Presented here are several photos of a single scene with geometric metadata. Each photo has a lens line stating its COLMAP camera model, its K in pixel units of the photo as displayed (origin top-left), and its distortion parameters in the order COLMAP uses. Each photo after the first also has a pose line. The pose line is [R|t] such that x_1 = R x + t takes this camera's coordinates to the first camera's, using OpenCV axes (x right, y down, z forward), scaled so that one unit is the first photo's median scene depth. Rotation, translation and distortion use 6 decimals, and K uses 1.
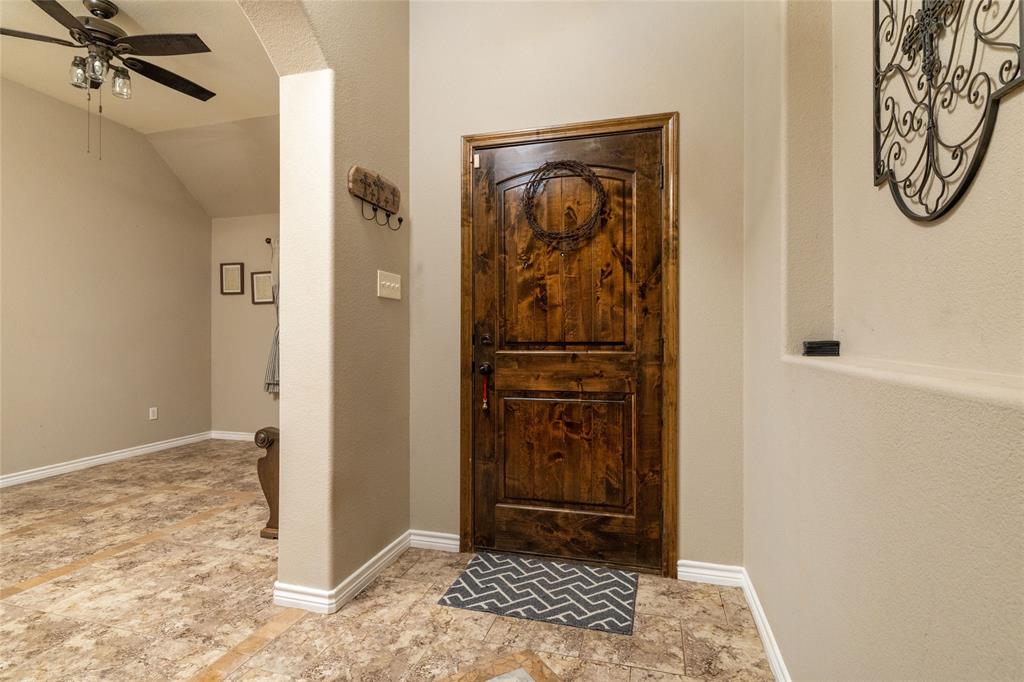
lens RADIAL K [[510.6, 0, 514.9], [0, 510.6, 341.8], [0, 0, 1]] dist [-0.003271, -0.000082]
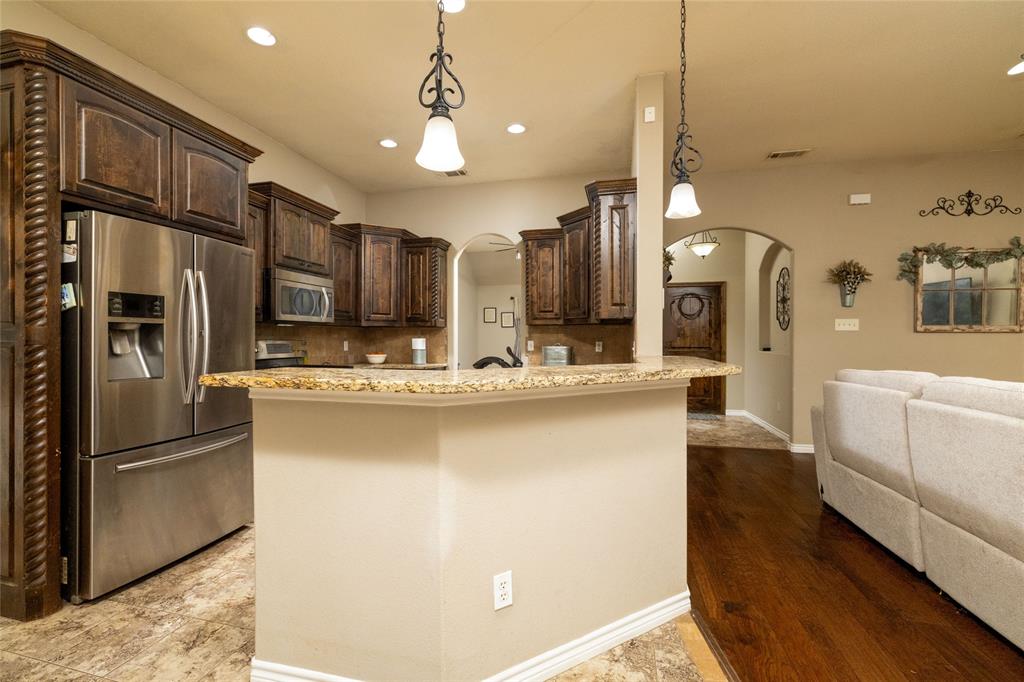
lens RADIAL K [[451.2, 0, 512.2], [0, 451.2, 340.2], [0, 0, 1]] dist [-0.000828, 0.002543]
pose [[0.999398, 0.000142, 0.034694, -1.222100], [-0.000105, 0.999999, -0.001058, -0.043623], [-0.034694, 0.001054, 0.999397, -1.988452]]
